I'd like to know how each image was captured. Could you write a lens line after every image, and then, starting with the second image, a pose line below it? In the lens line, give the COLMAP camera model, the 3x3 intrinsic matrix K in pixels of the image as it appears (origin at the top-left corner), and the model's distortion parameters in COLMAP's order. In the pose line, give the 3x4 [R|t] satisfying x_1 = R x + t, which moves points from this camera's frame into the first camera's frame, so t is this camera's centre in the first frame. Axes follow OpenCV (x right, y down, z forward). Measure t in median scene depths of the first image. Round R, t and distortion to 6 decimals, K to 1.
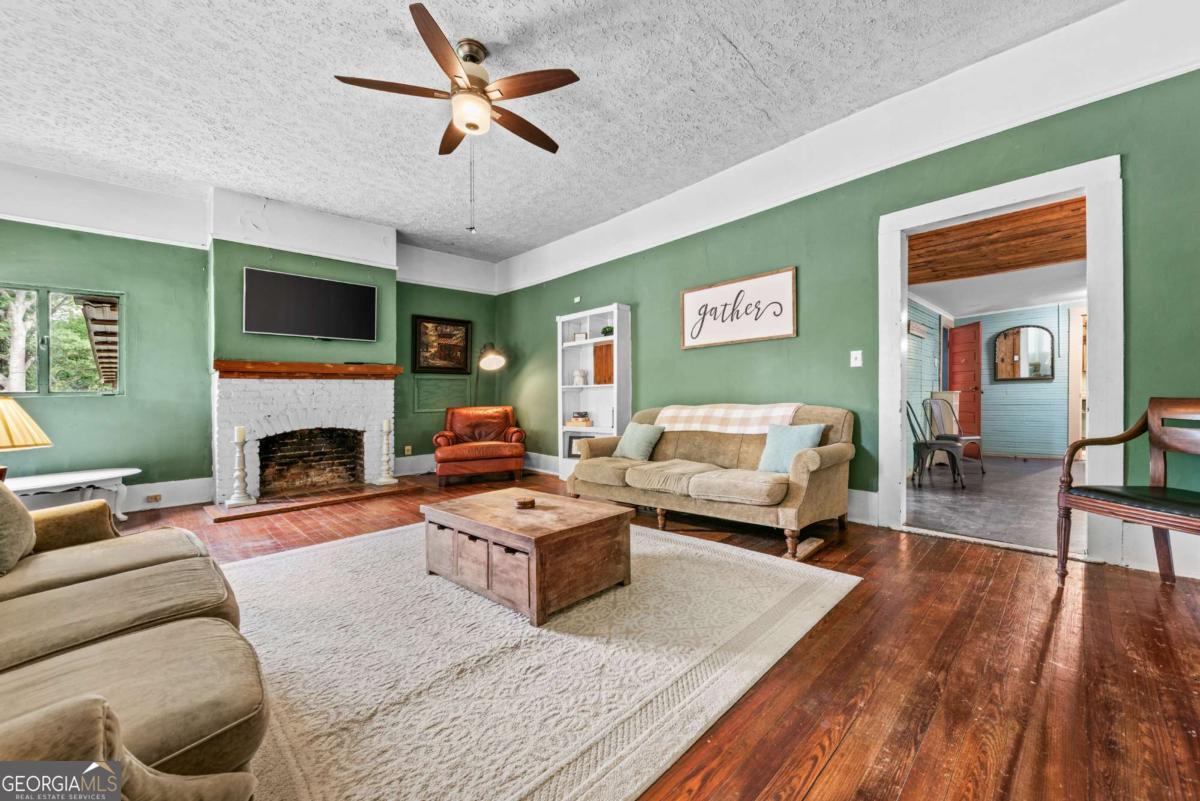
lens RADIAL K [[455.4, 0, 579.0], [0, 455.4, 413.5], [0, 0, 1]] dist [0.003182, 0.000038]
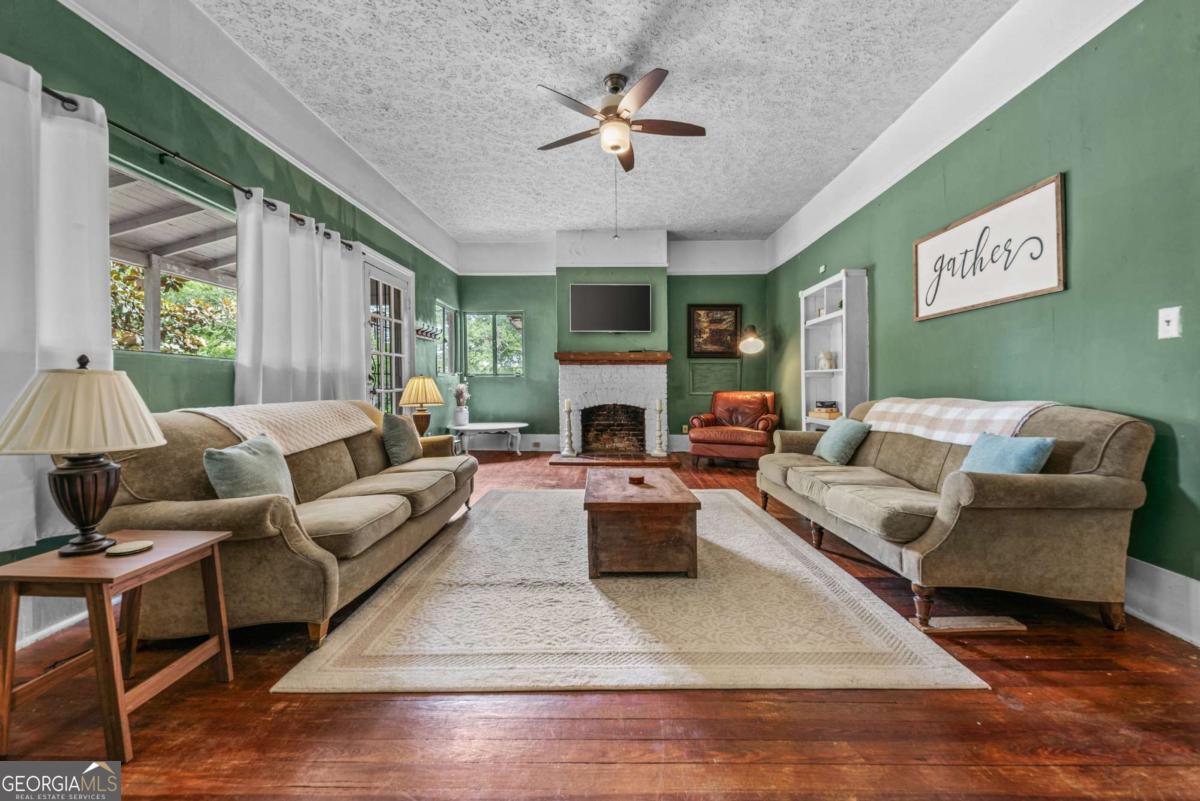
lens RADIAL K [[473.8, 0, 589.0], [0, 473.8, 406.8], [0, 0, 1]] dist [0.015959, -0.009357]
pose [[0.665016, 0.057663, -0.744600, 0.397808], [-0.039744, 0.998335, 0.041816, -0.013400], [0.745771, 0.001785, 0.666200, 0.089520]]
